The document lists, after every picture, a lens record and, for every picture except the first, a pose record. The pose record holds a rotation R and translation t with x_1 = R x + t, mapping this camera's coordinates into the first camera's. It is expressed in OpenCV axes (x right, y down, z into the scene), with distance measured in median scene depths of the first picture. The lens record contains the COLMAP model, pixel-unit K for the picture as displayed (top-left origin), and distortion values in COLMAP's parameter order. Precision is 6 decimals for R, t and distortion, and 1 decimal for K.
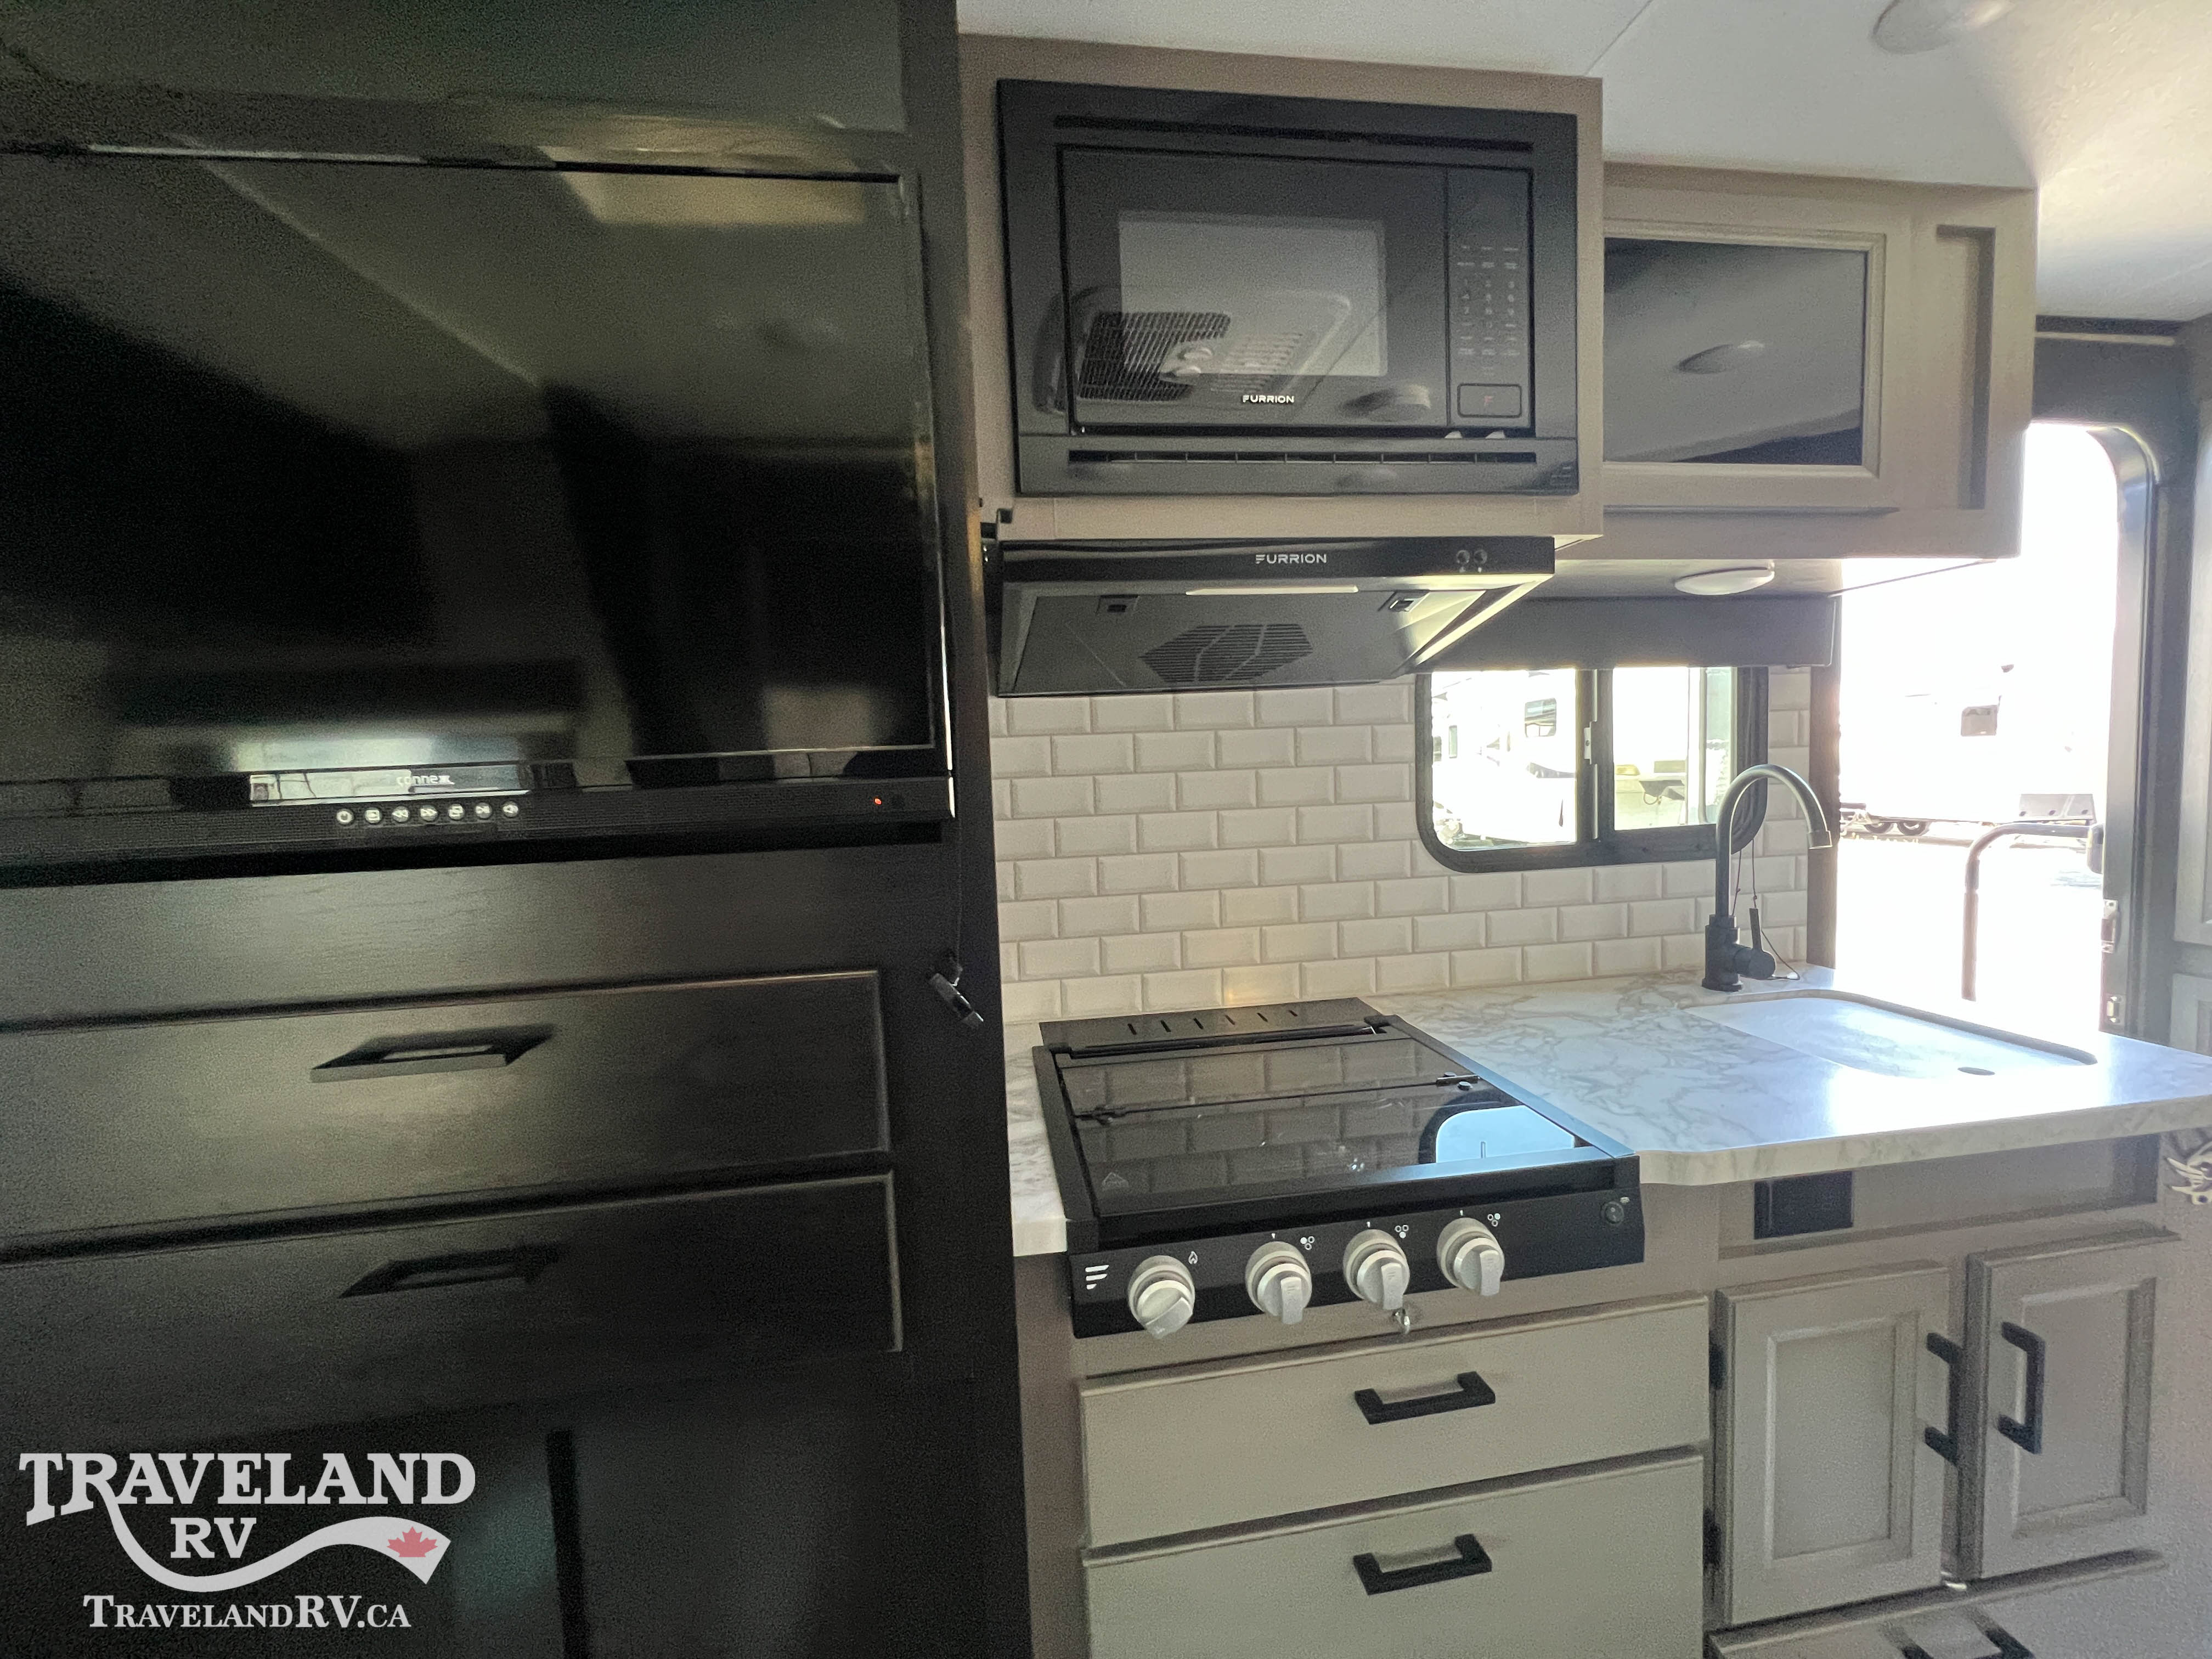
lens RADIAL K [[885.0, 0, 1103.4], [0, 885.0, 823.6], [0, 0, 1]] dist [-0.002957, 0.000538]
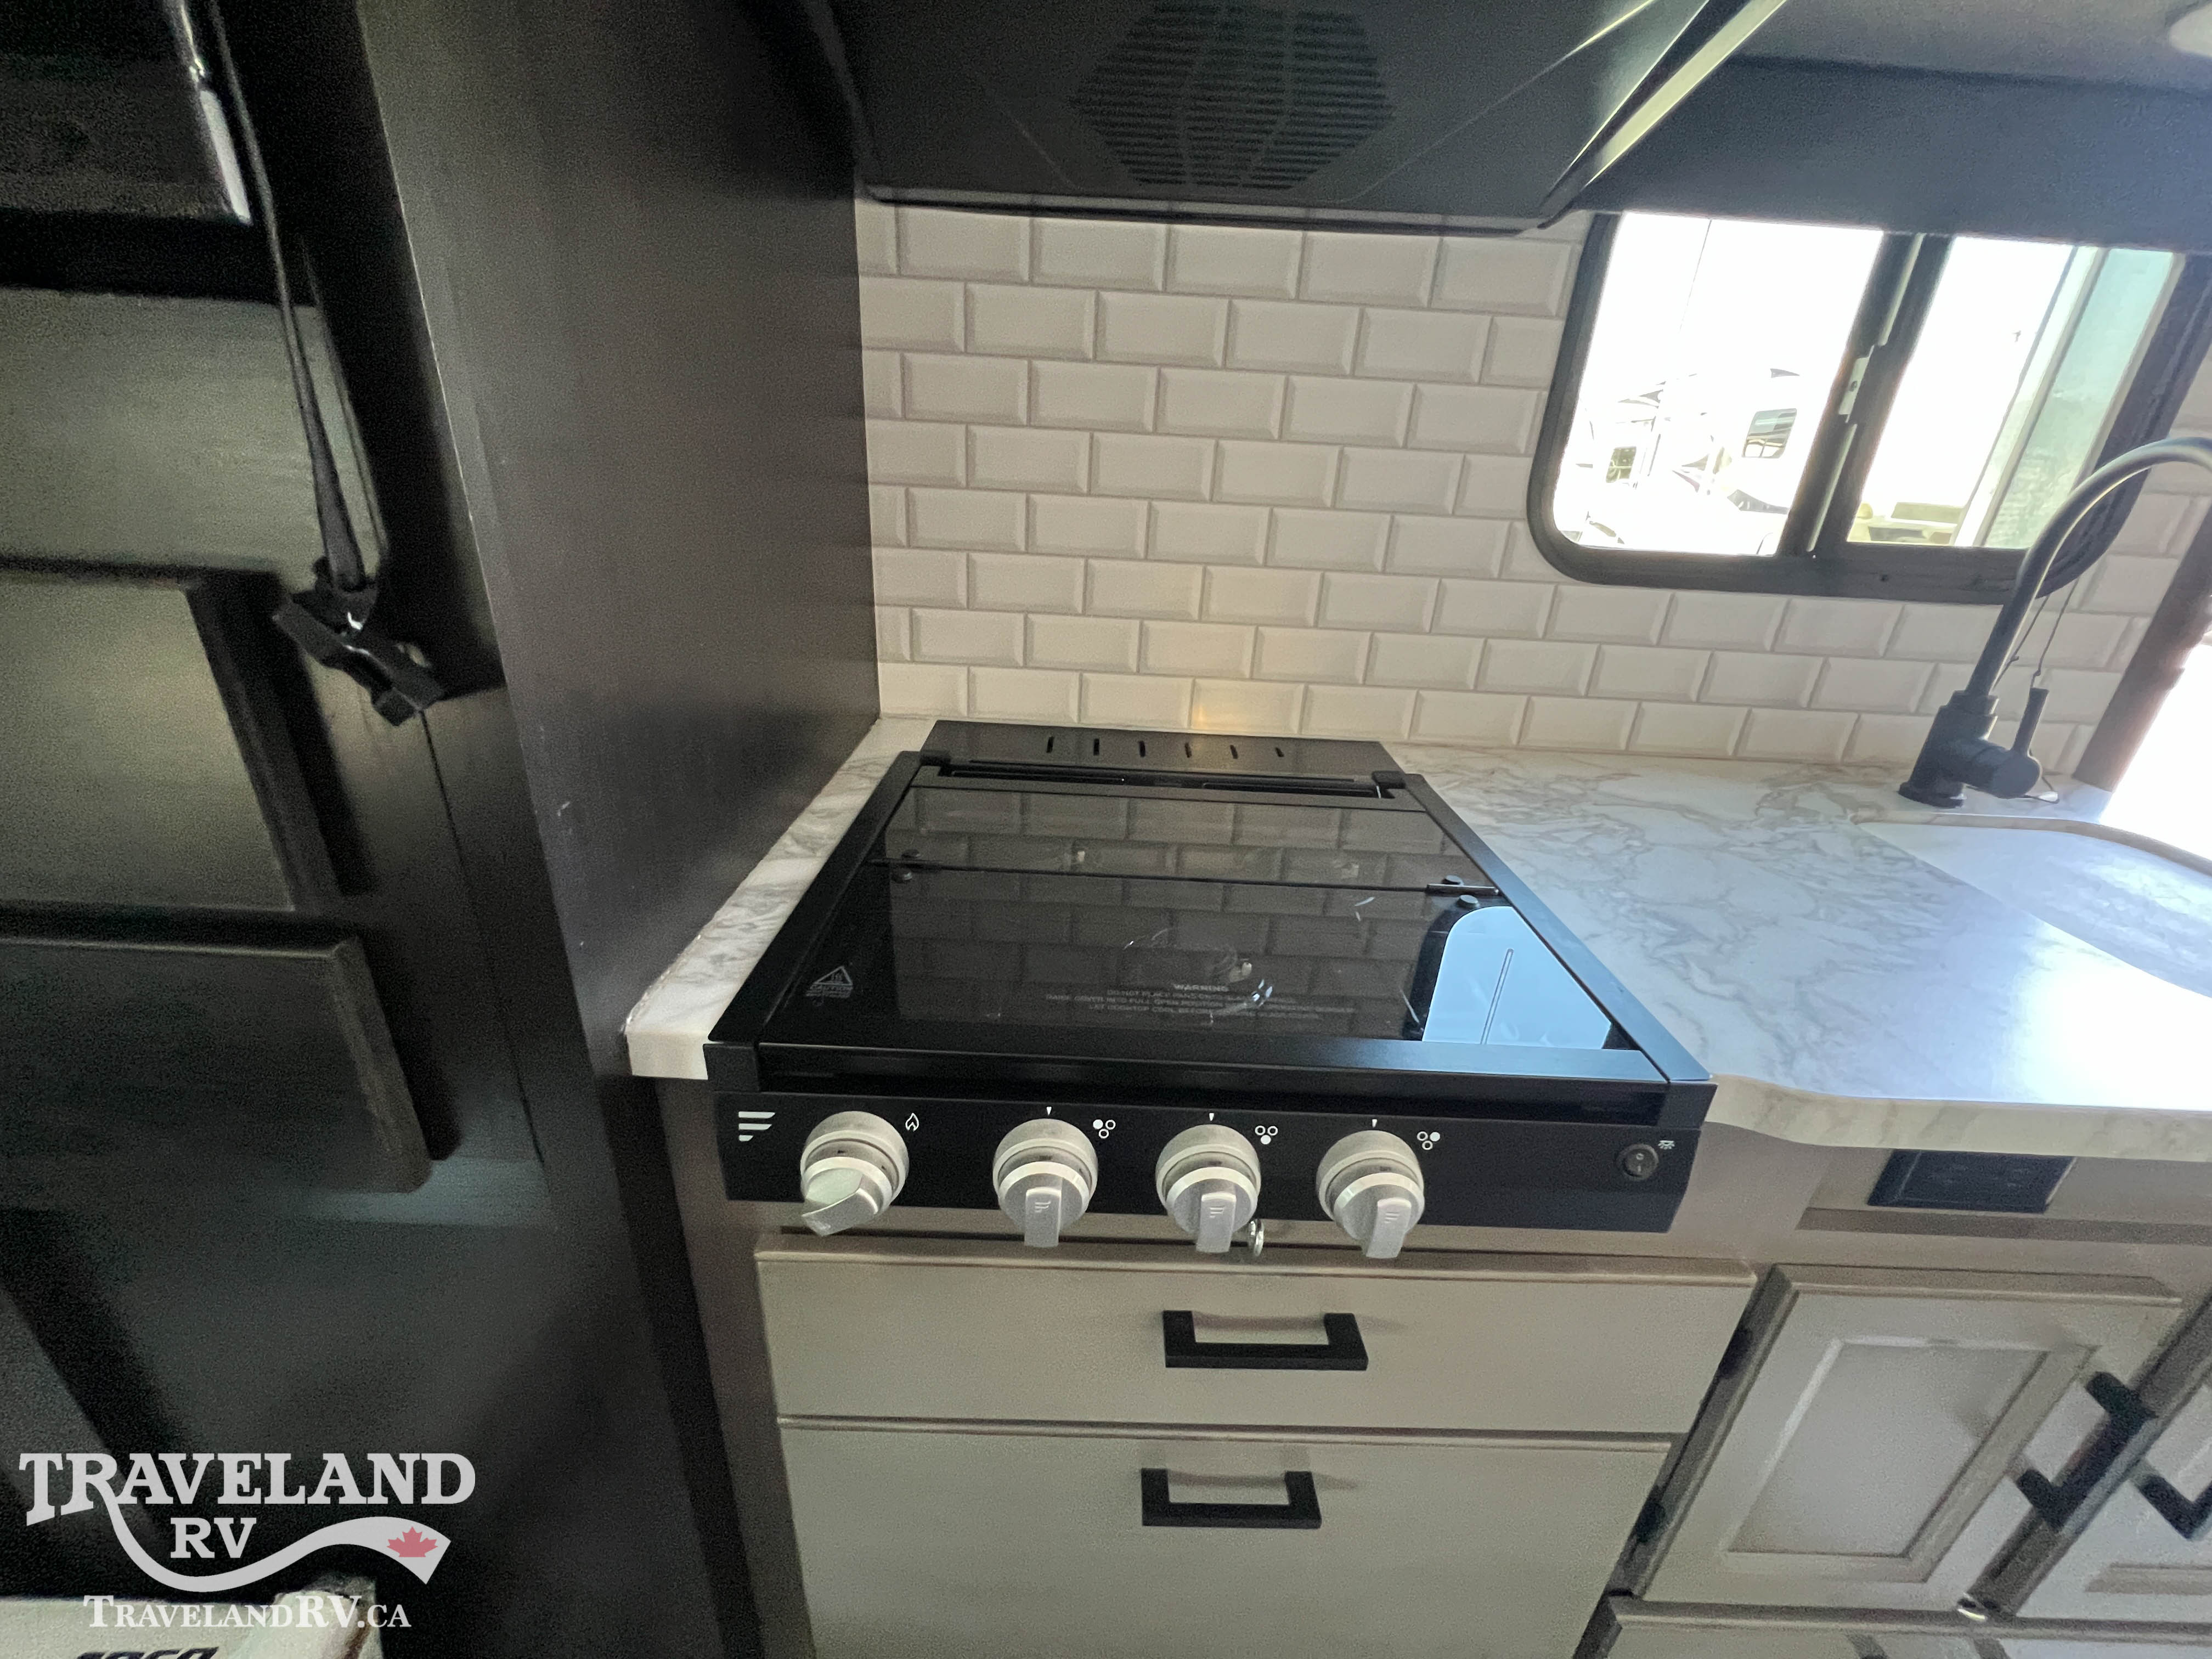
lens RADIAL K [[885.0, 0, 1107.8], [0, 885.0, 822.9], [0, 0, 1]] dist [-0.002957, 0.000538]
pose [[0.985782, 0.138703, -0.094839, 0.169272], [-0.099366, 0.936381, 0.336626, 0.043515], [0.135496, -0.322416, 0.936850, 0.316966]]
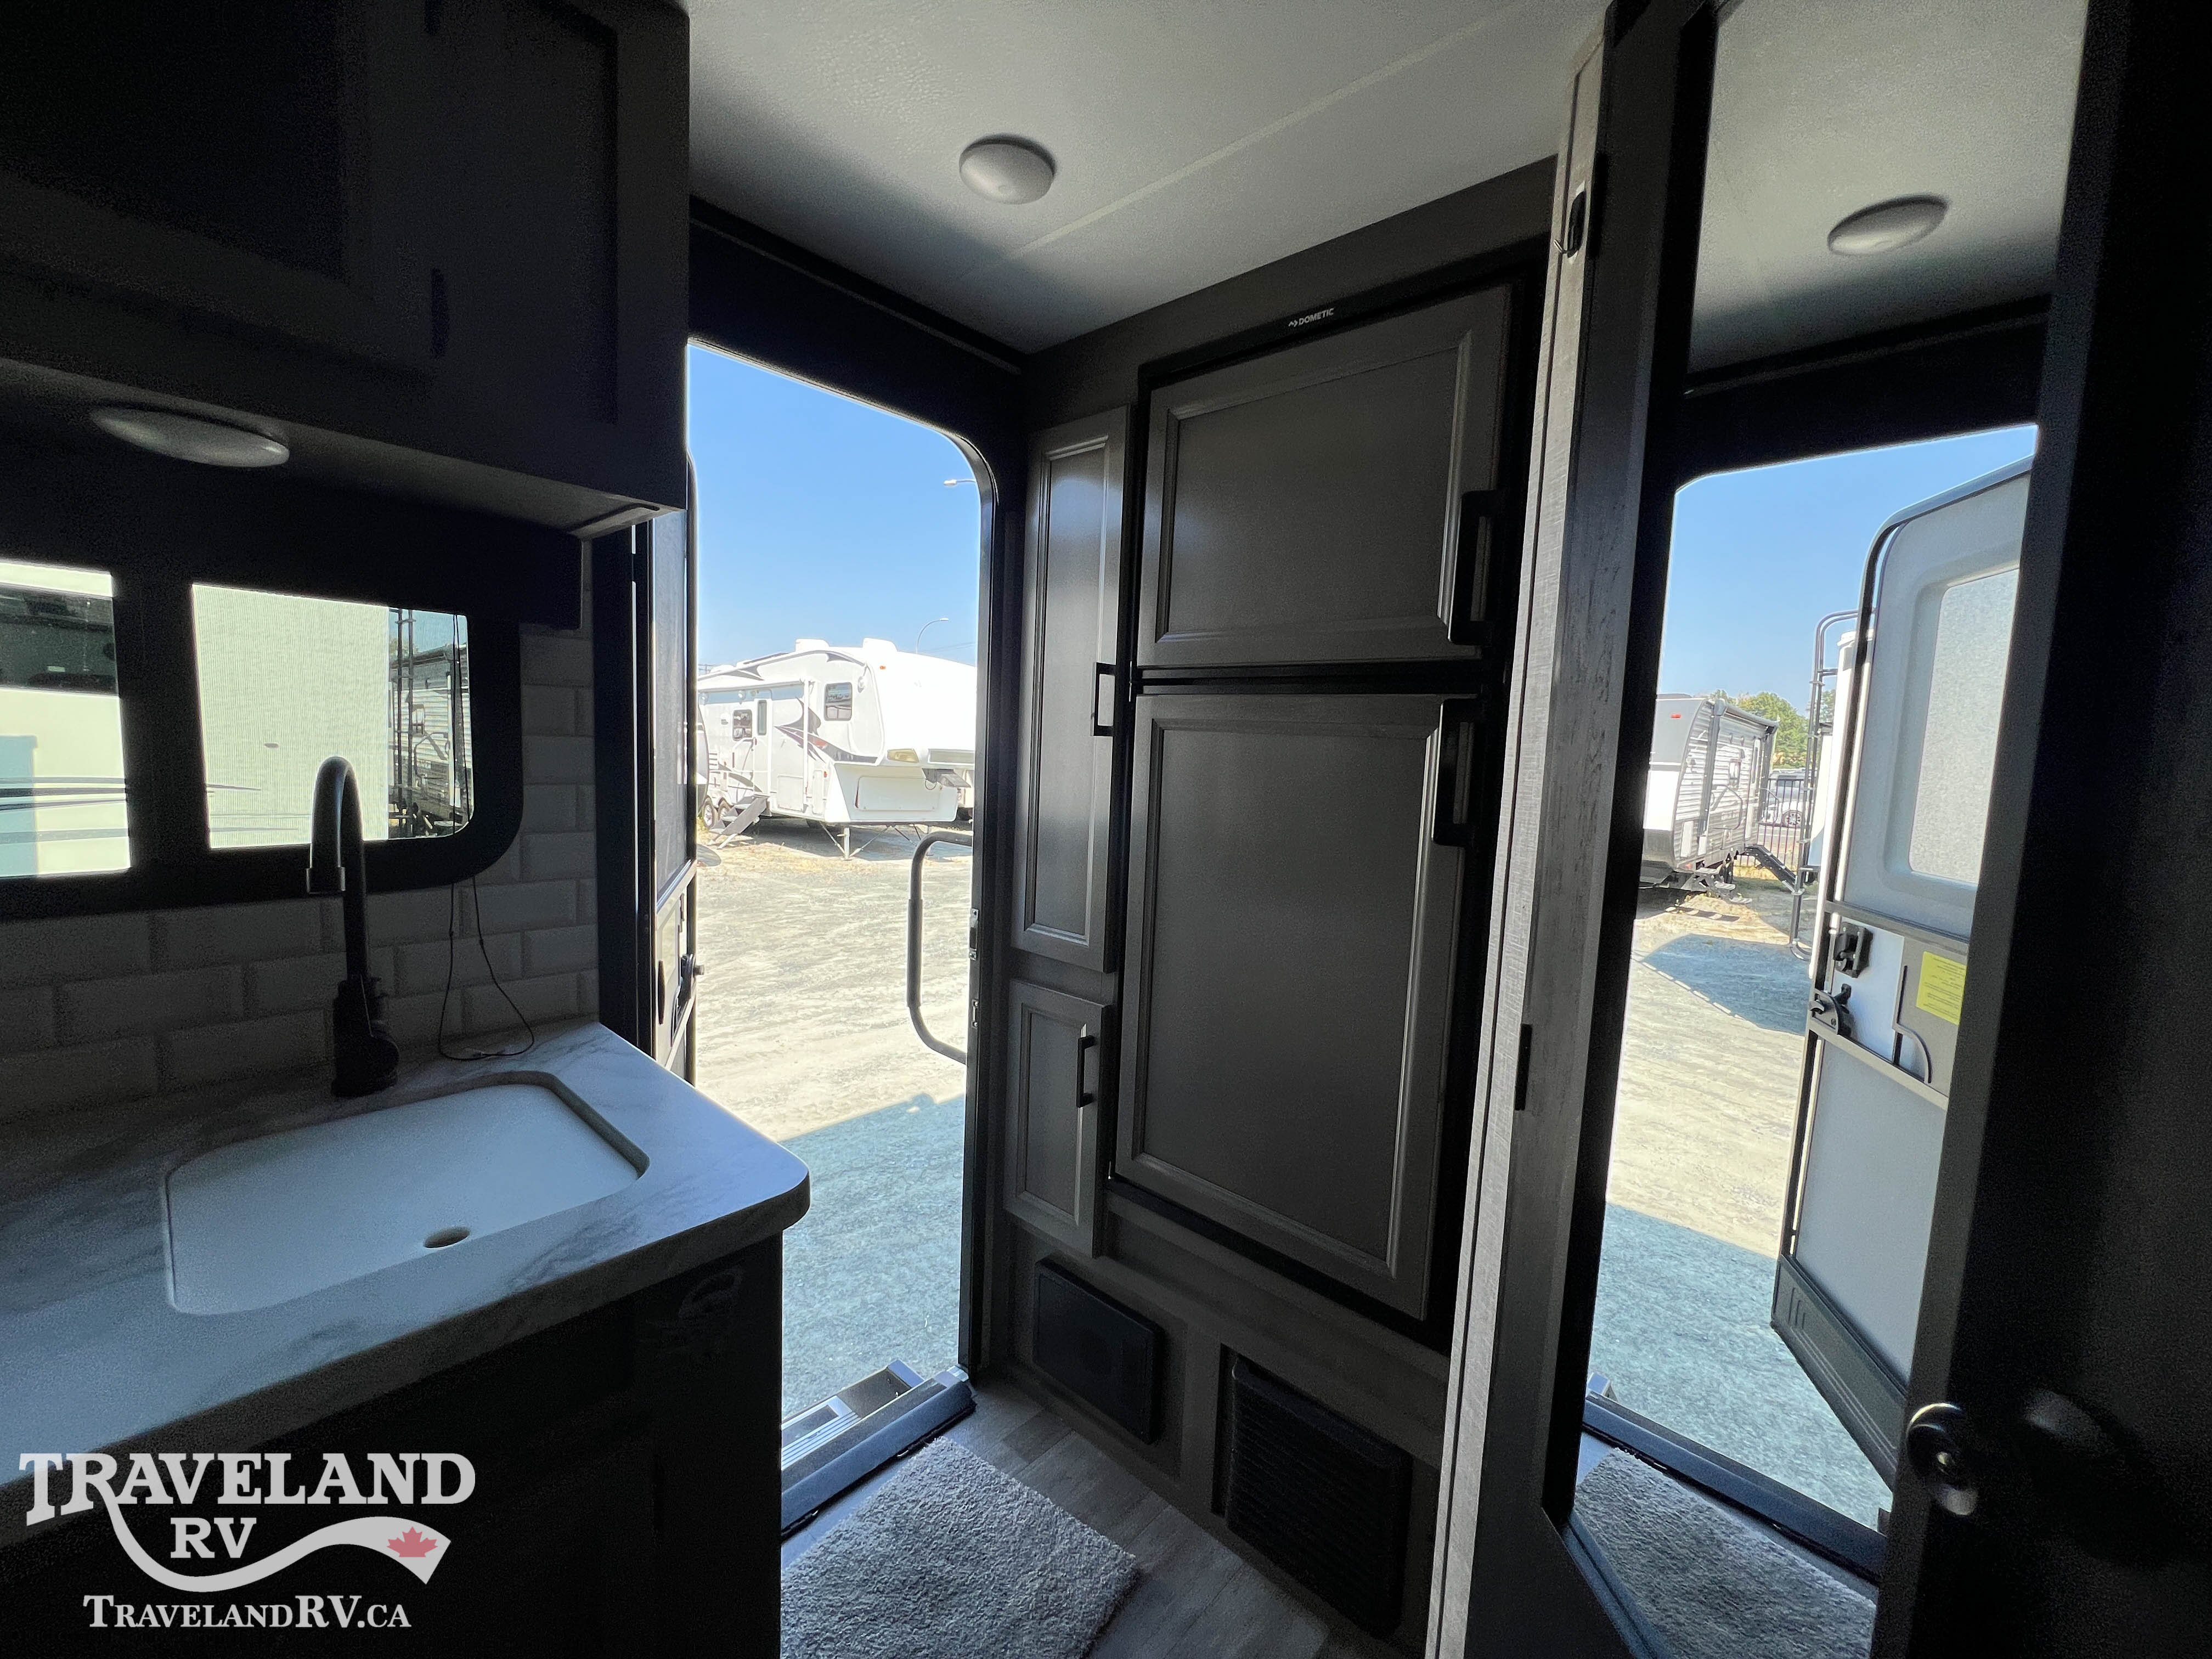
lens RADIAL K [[885.0, 0, 1104.7], [0, 885.0, 823.2], [0, 0, 1]] dist [-0.002957, 0.000538]
pose [[0.764254, 0.011450, 0.644813, 0.791363], [-0.028960, 0.999443, 0.016577, -0.046561], [-0.644264, -0.031342, 0.764160, 0.157444]]
